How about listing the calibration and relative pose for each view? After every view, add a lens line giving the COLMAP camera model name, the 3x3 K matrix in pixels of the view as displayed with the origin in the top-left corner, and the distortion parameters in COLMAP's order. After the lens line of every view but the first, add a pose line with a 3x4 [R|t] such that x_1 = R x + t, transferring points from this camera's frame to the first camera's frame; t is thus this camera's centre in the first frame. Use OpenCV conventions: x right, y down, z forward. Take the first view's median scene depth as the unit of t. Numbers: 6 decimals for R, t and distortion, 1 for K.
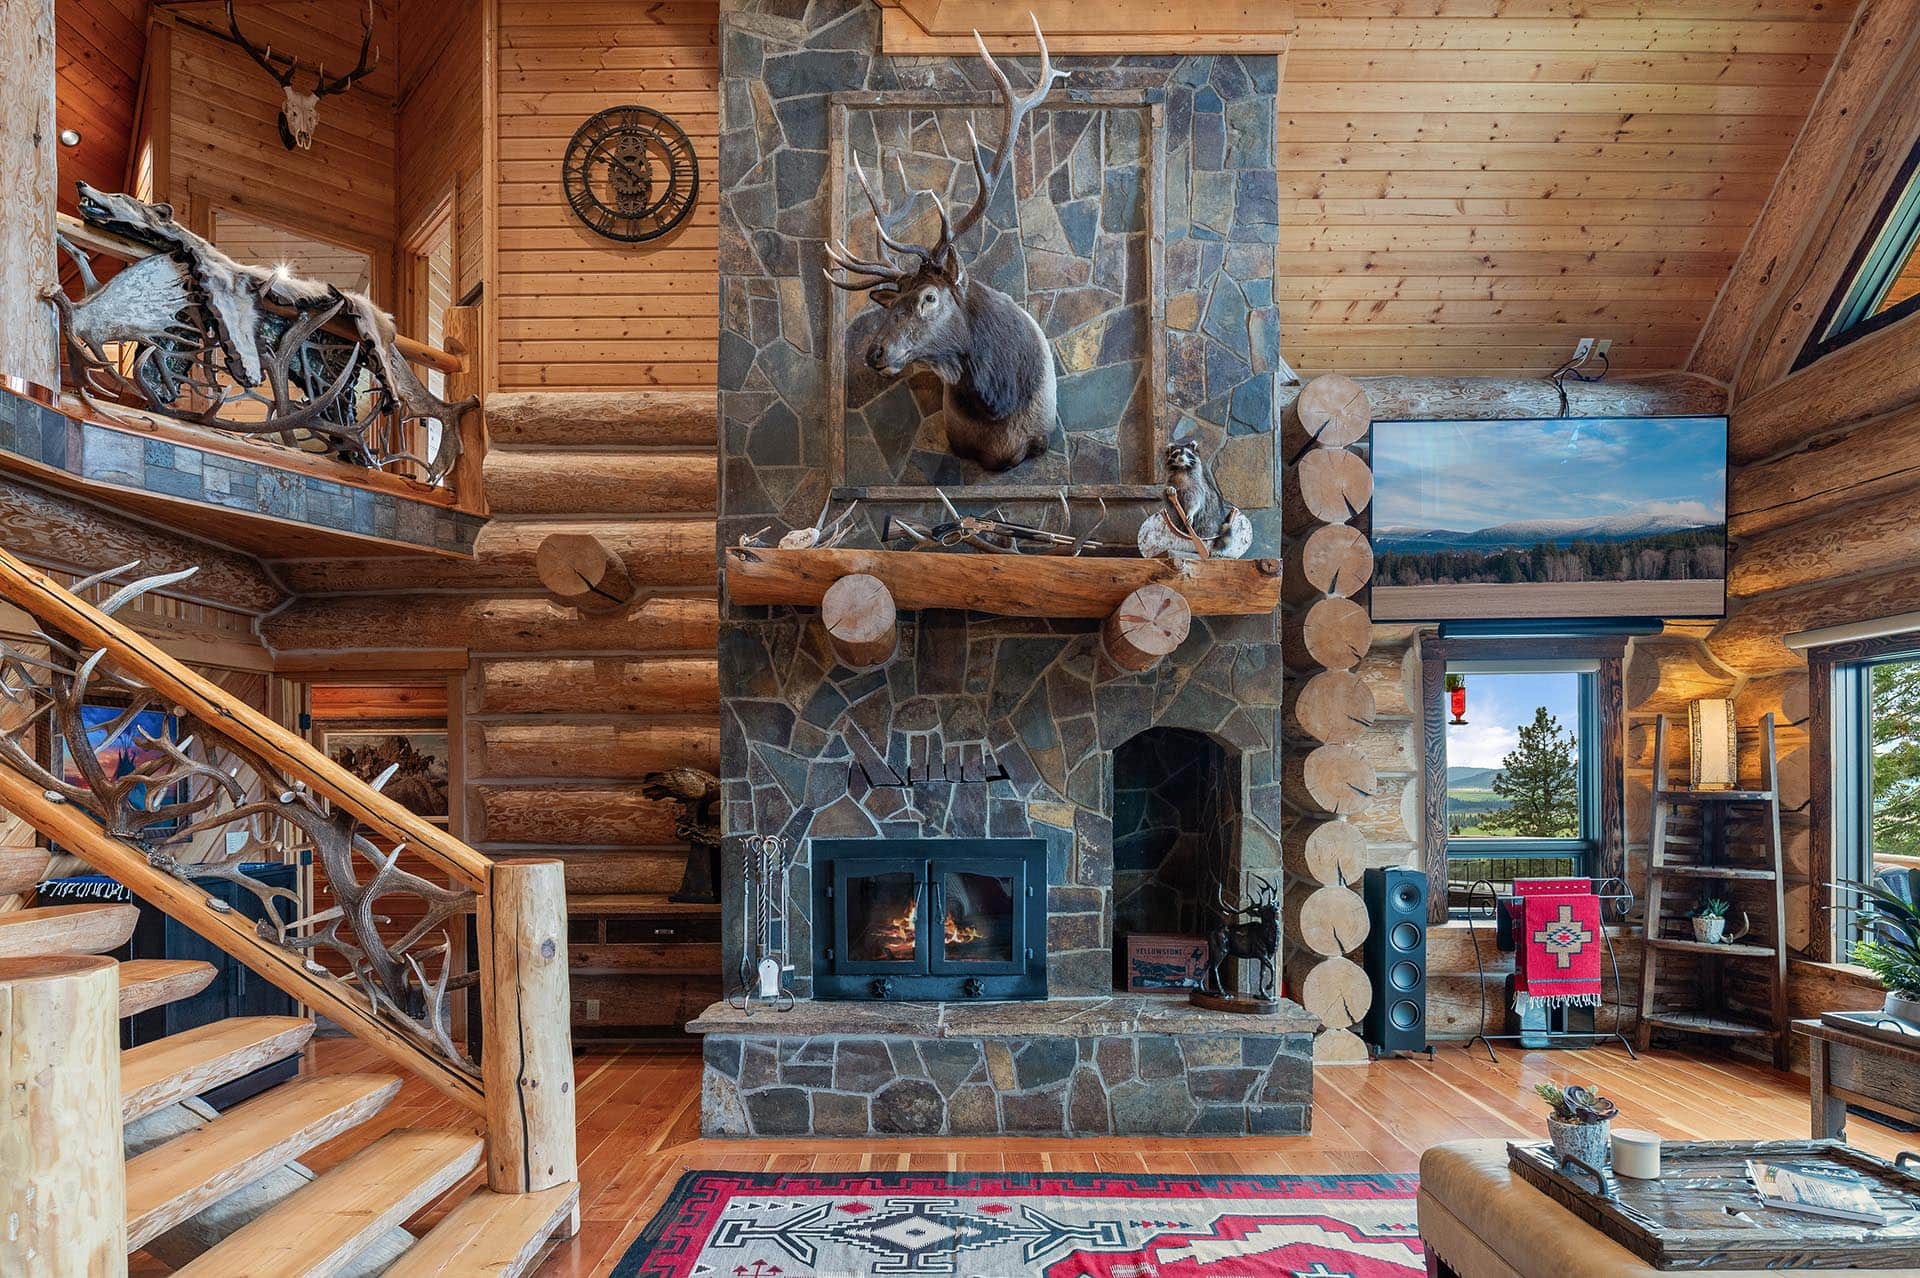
lens RADIAL K [[1052.4, 0, 955.9], [0, 1052.4, 784.2], [0, 0, 1]] dist [-0.001615, -0.002407]
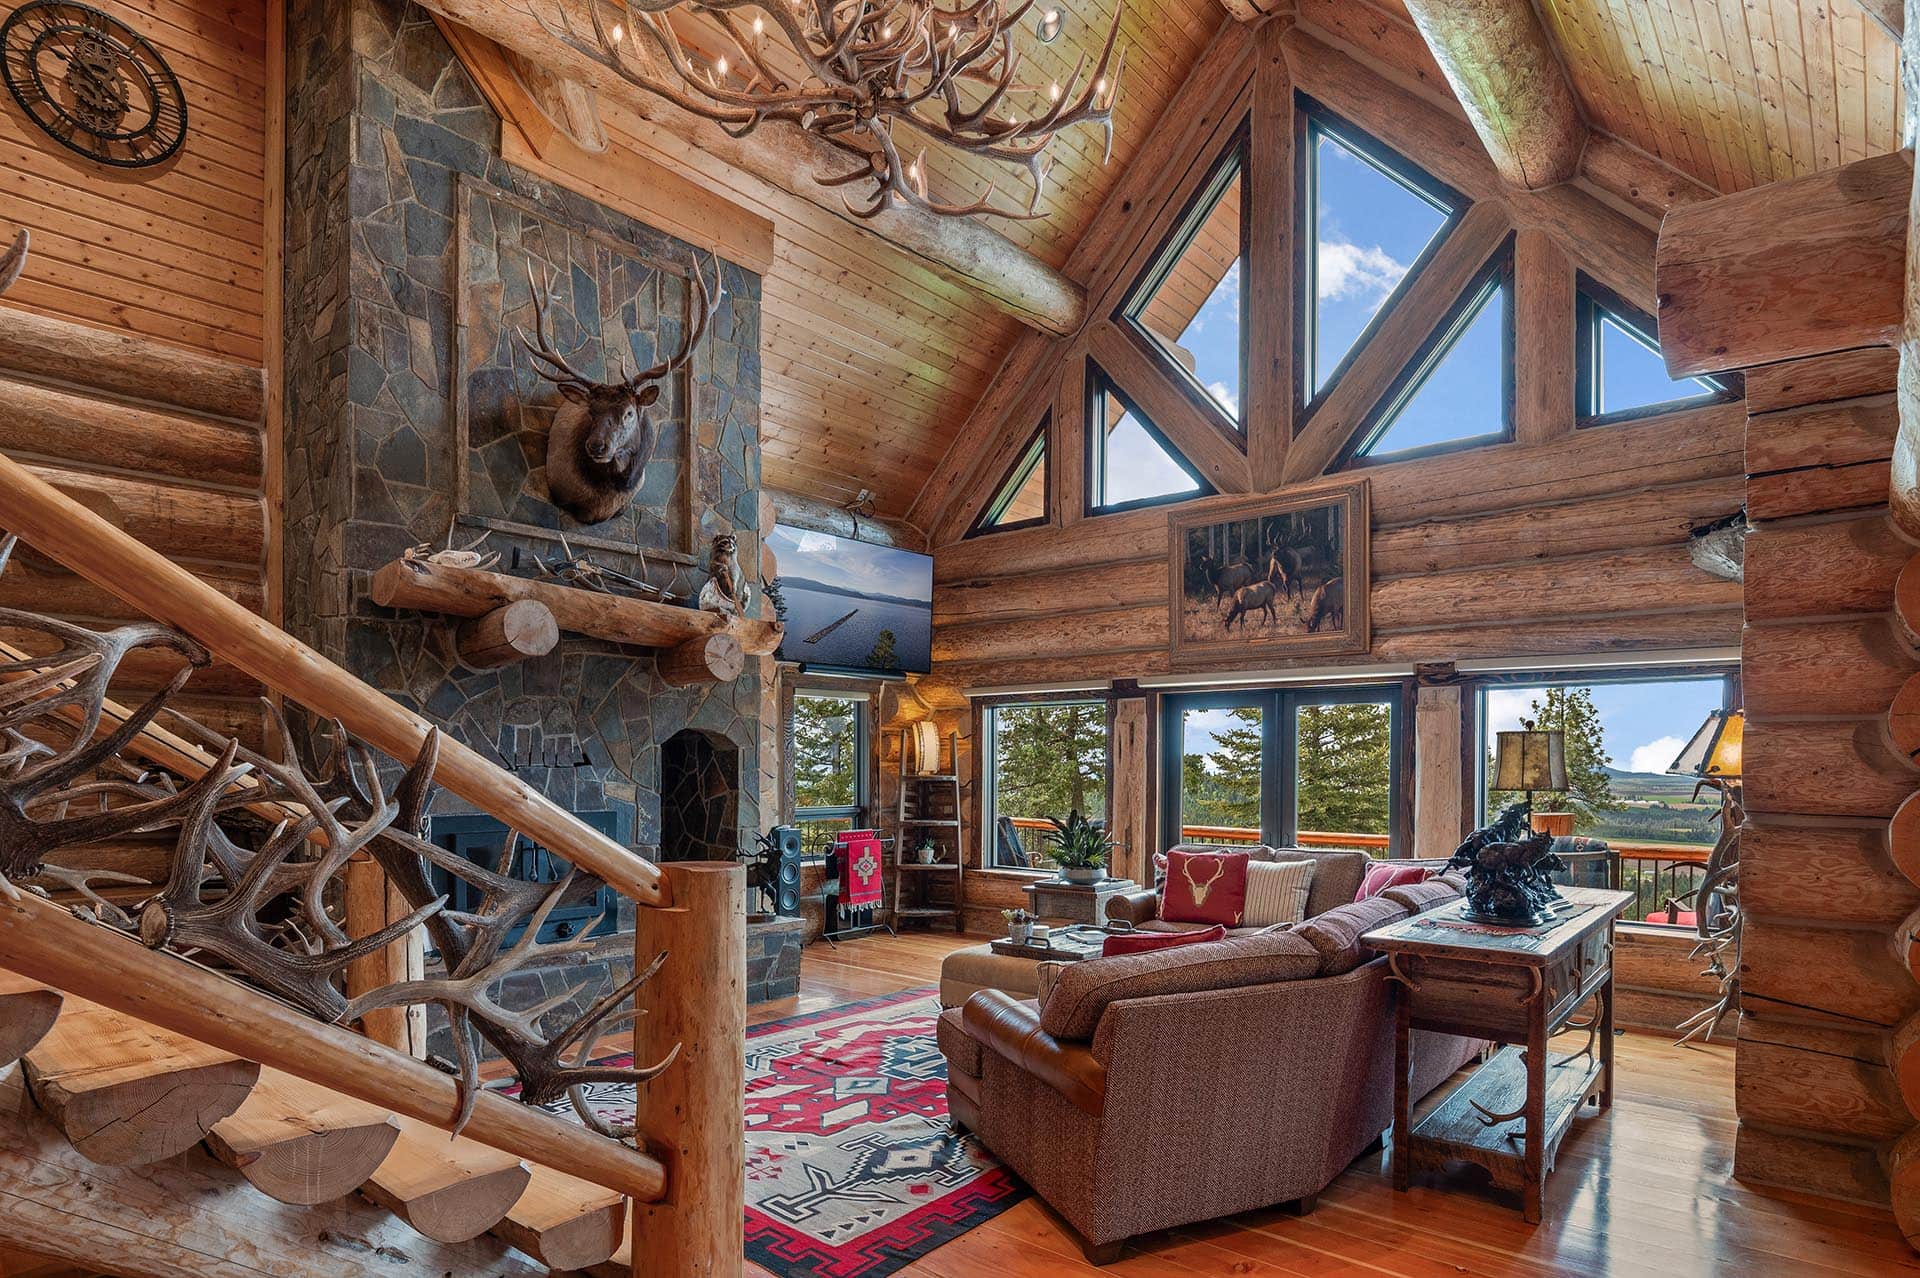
lens RADIAL K [[1052.4, 0, 955.9], [0, 1052.4, 784.2], [0, 0, 1]] dist [-0.001615, -0.002407]
pose [[0.652744, -0.004886, 0.757563, -0.633638], [-0.003811, 0.999945, 0.009733, 0.004469], [-0.757569, -0.009240, 0.652690, -0.176493]]
